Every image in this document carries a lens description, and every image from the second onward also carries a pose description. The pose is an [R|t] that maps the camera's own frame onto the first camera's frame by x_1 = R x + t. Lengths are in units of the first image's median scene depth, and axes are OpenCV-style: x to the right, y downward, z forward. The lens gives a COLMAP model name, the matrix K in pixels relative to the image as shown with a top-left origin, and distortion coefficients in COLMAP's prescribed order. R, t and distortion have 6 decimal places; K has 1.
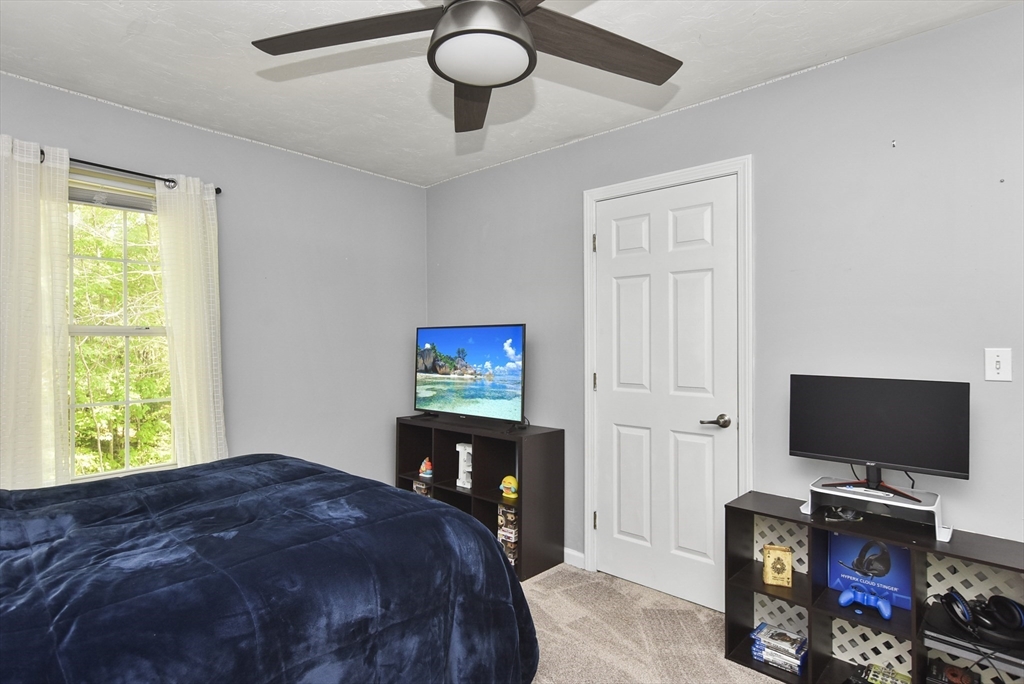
lens RADIAL K [[537.4, 0, 512.0], [0, 537.4, 342.0], [0, 0, 1]] dist [0.001397, 0.000454]
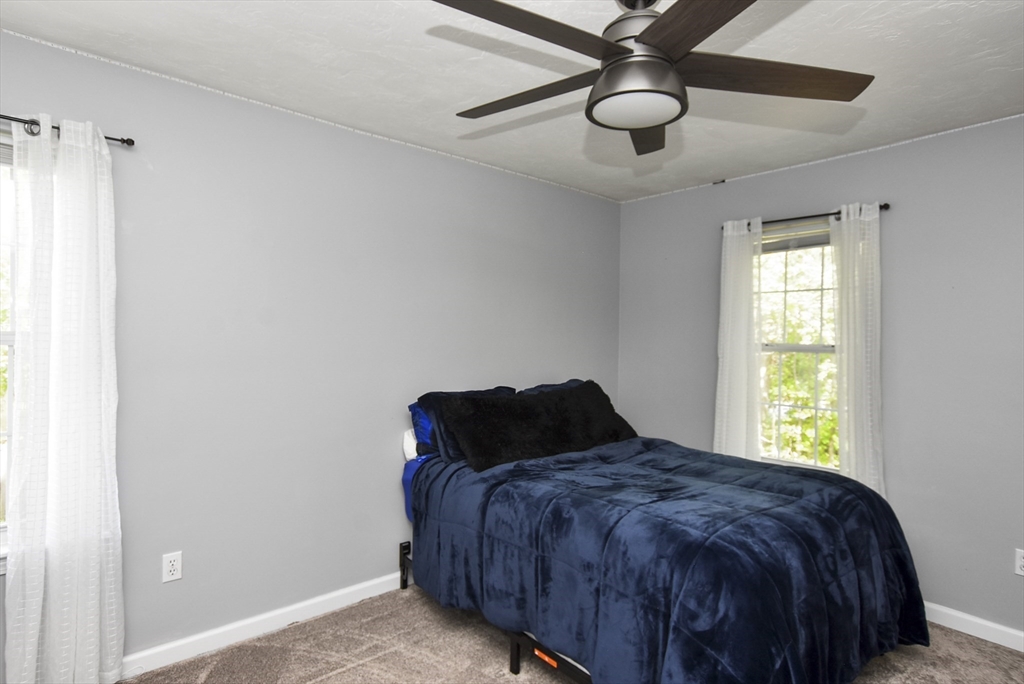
lens RADIAL K [[537.4, 0, 512.0], [0, 537.4, 342.0], [0, 0, 1]] dist [0.001397, 0.000454]
pose [[-0.100762, -0.004948, -0.994898, 0.560181], [-0.017508, 0.999842, -0.003199, -0.024340], [0.994756, 0.017096, -0.100833, 0.493692]]
